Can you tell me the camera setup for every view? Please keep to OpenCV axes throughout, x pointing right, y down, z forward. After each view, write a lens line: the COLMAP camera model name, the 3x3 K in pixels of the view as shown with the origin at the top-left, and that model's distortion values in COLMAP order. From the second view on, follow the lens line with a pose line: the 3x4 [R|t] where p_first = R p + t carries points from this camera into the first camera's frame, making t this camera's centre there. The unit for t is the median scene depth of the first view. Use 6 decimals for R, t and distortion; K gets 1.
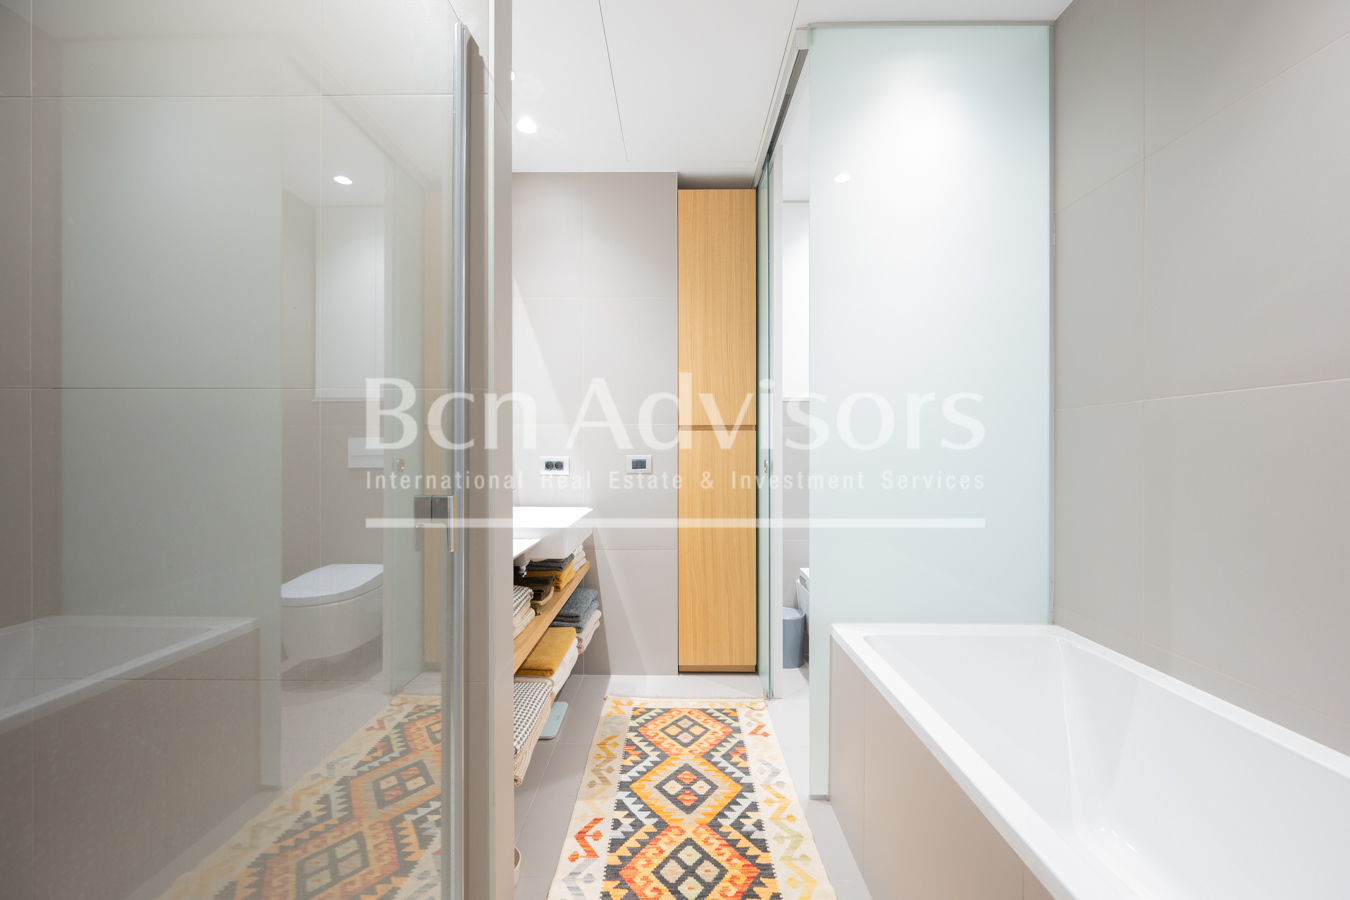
lens RADIAL K [[531.4, 0, 682.4], [0, 531.4, 448.1], [0, 0, 1]] dist [-0.003934, 0.001087]
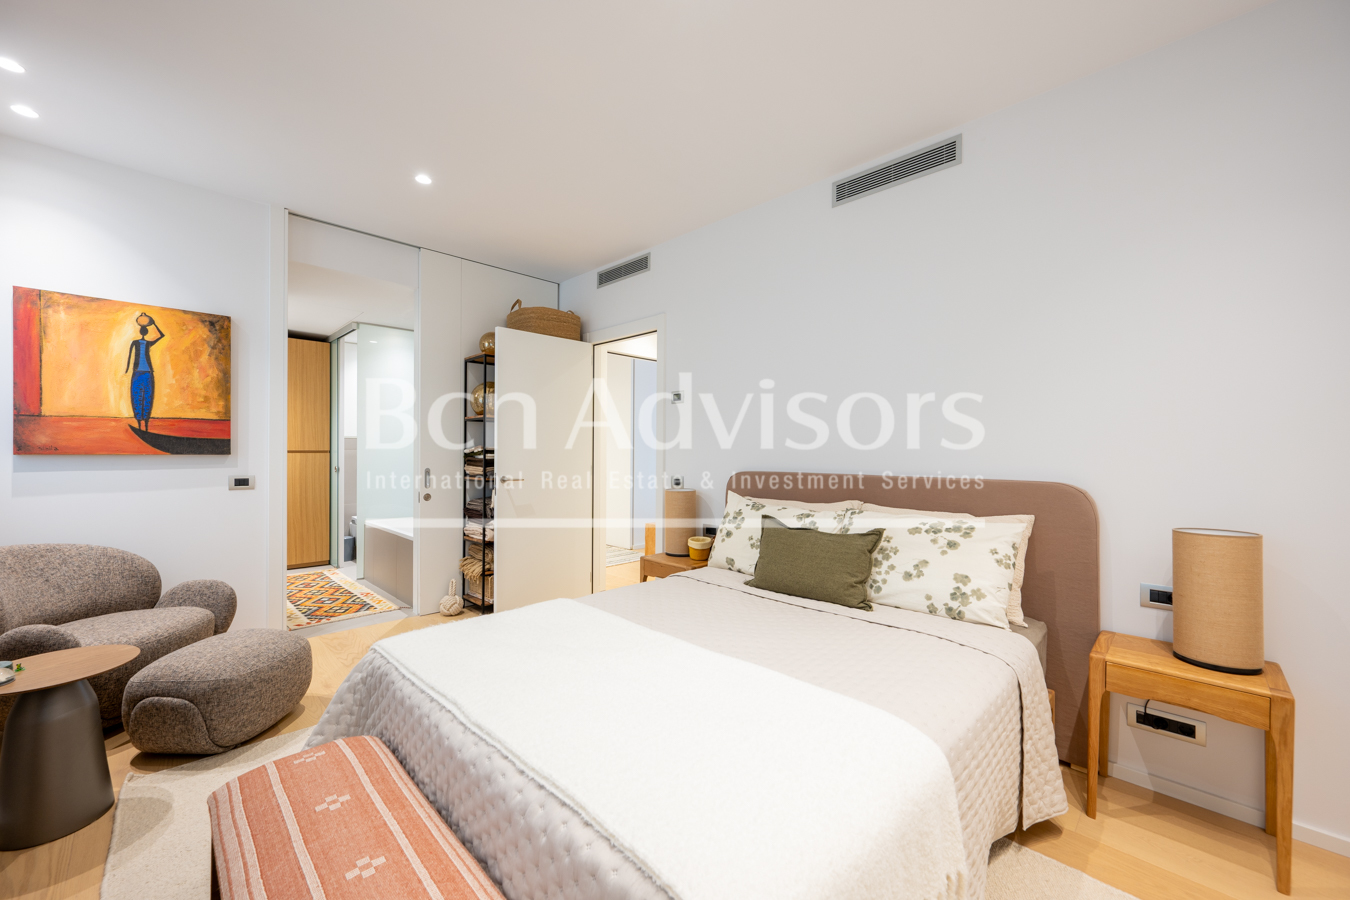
lens RADIAL K [[531.4, 0, 678.9], [0, 531.4, 448.4], [0, 0, 1]] dist [-0.003934, 0.001087]
pose [[0.713359, 0.003321, 0.700791, -0.496052], [-0.004027, 0.999992, -0.000639, -0.075867], [-0.700787, -0.002367, 0.713367, -2.120074]]
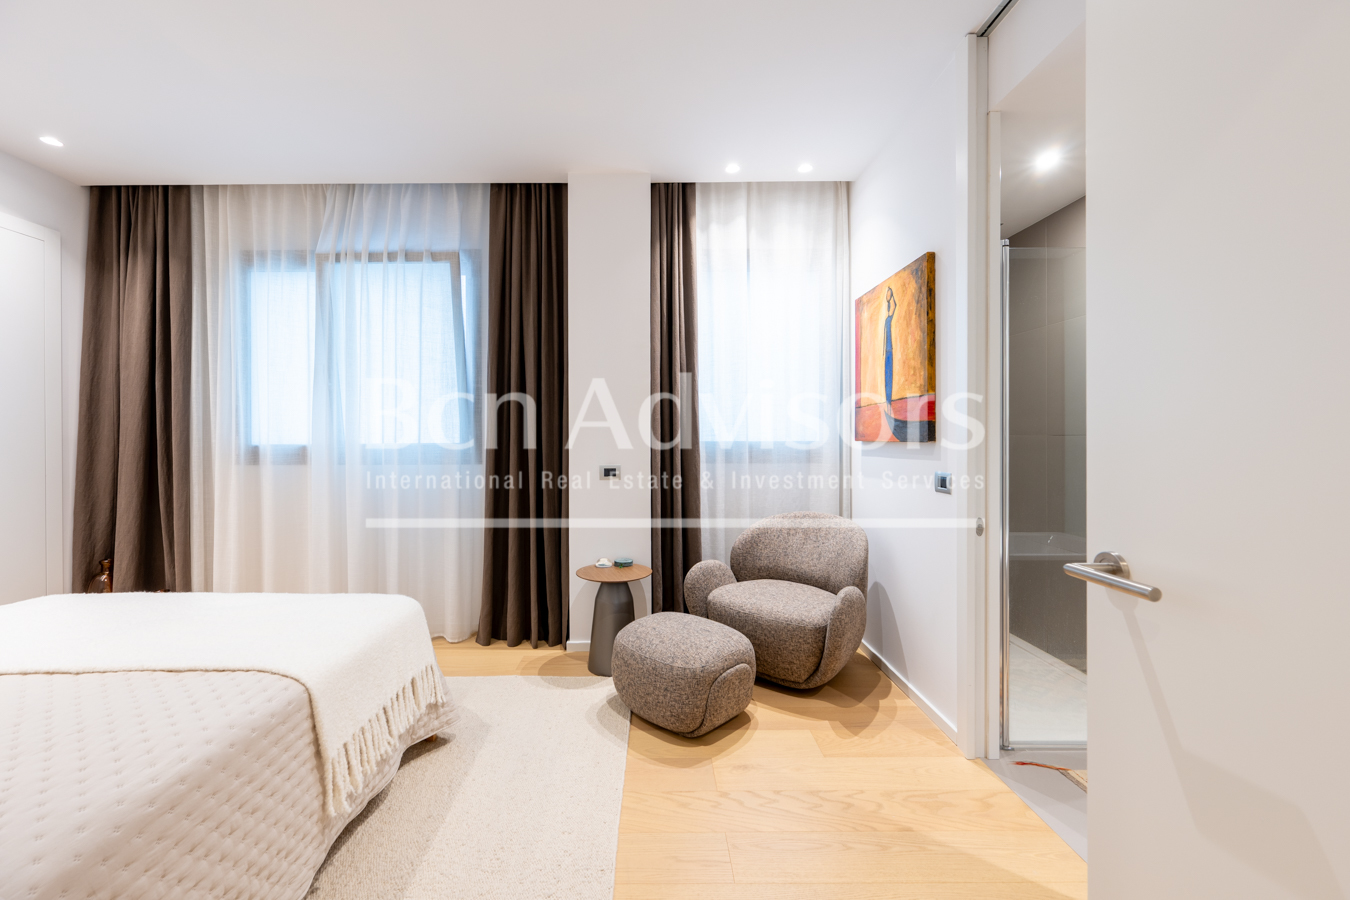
lens RADIAL K [[531.4, 0, 654.9], [0, 531.4, 436.8], [0, 0, 1]] dist [-0.003934, 0.001087]
pose [[-0.017750, 0.001044, -0.999842, 0.871916], [0.009749, 0.999952, 0.000871, -0.071717], [0.999795, -0.009732, -0.017759, -0.564308]]
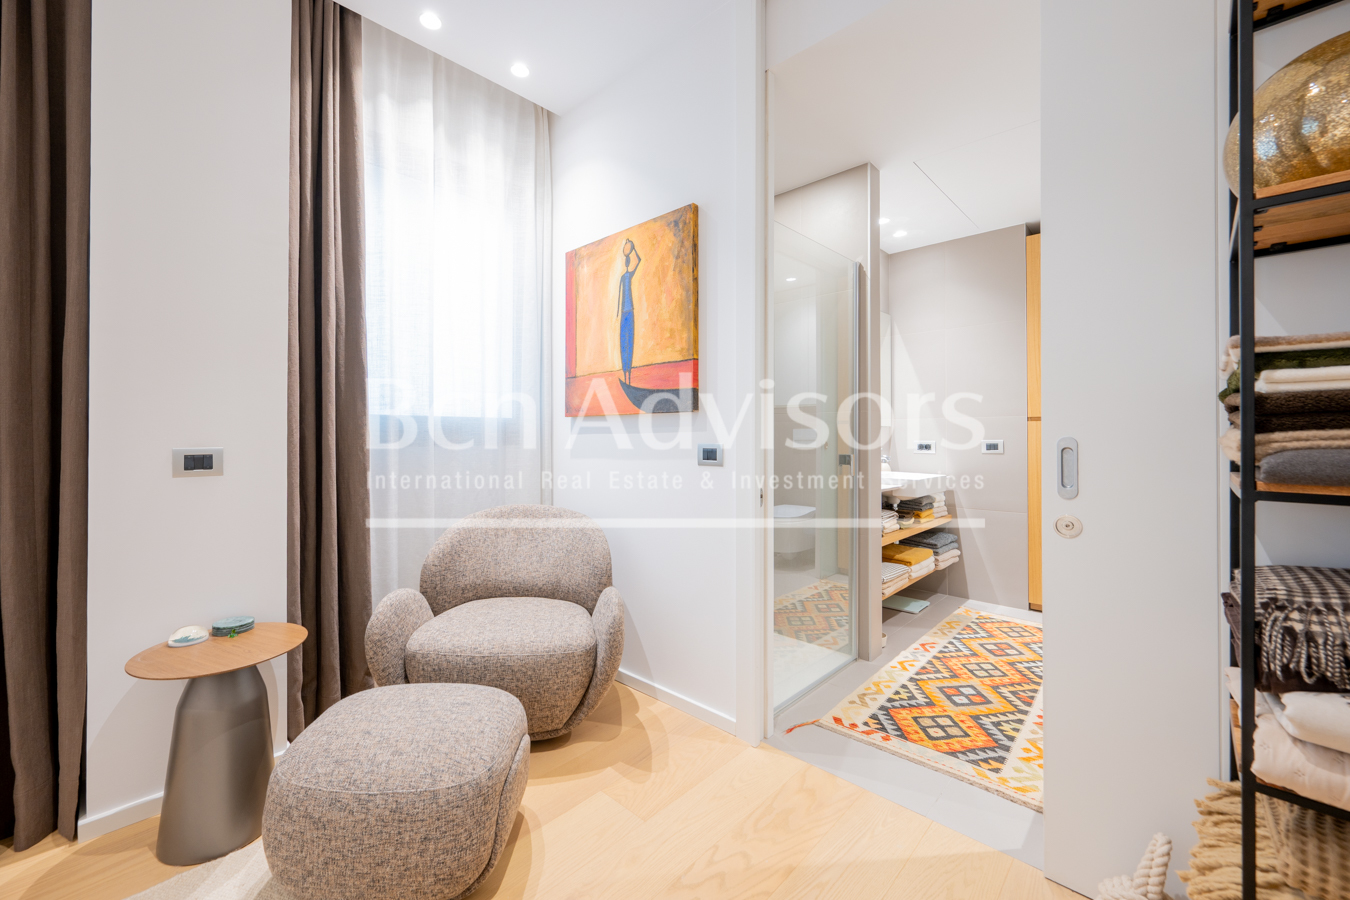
lens RADIAL K [[531.4, 0, 630.0], [0, 531.4, 435.1], [0, 0, 1]] dist [-0.003934, 0.001087]
pose [[0.685520, -0.002768, -0.728049, 0.366610], [0.003922, 0.999992, -0.000109, -0.004356], [0.728043, -0.002781, 0.685525, -0.810141]]
